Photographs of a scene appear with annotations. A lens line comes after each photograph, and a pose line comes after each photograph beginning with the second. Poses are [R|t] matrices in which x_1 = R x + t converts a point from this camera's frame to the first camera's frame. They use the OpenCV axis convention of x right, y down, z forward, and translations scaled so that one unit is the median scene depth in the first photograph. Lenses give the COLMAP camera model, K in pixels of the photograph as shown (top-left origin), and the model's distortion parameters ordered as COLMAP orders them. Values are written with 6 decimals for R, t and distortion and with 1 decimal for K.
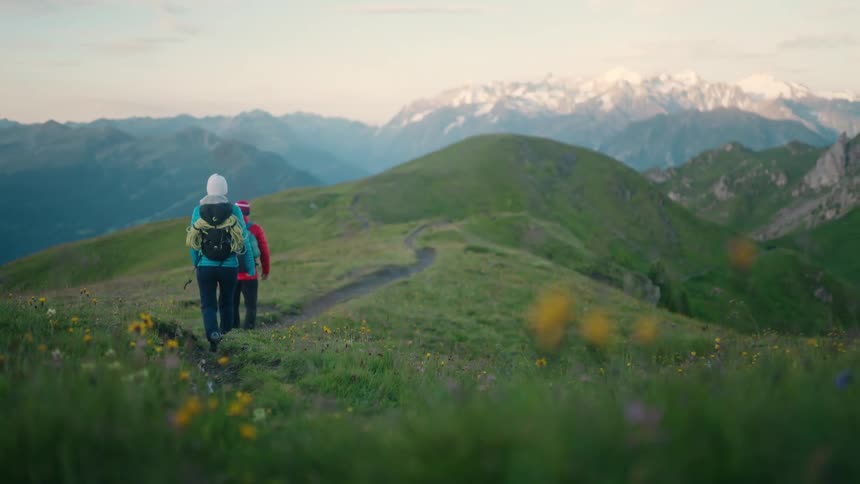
lens RADIAL K [[789.3, 0, 430.0], [0, 789.3, 242.0], [0, 0, 1]] dist [-0.003998, 0.008679]
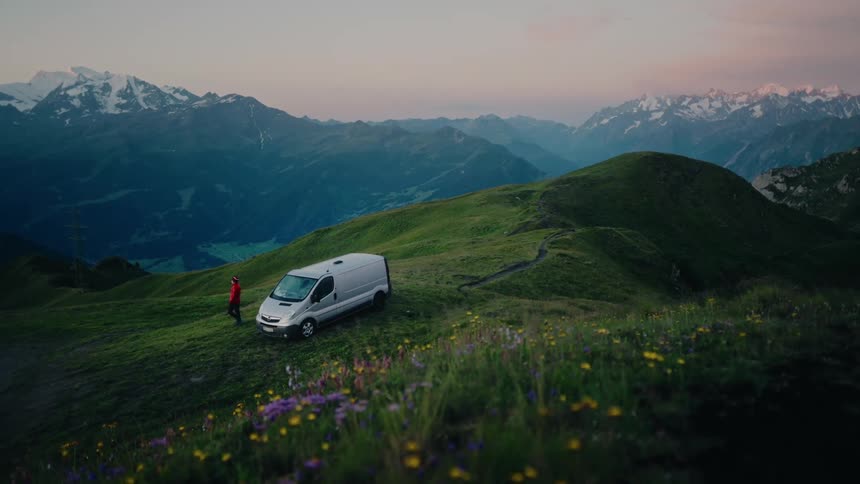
lens RADIAL K [[789.3, 0, 430.0], [0, 789.3, 242.0], [0, 0, 1]] dist [-0.003998, 0.008679]
pose [[0.955040, 0.070190, -0.288048, 0.104751], [-0.043233, 0.994157, 0.098910, -0.072227], [0.293308, -0.082010, 0.952494, -0.416982]]
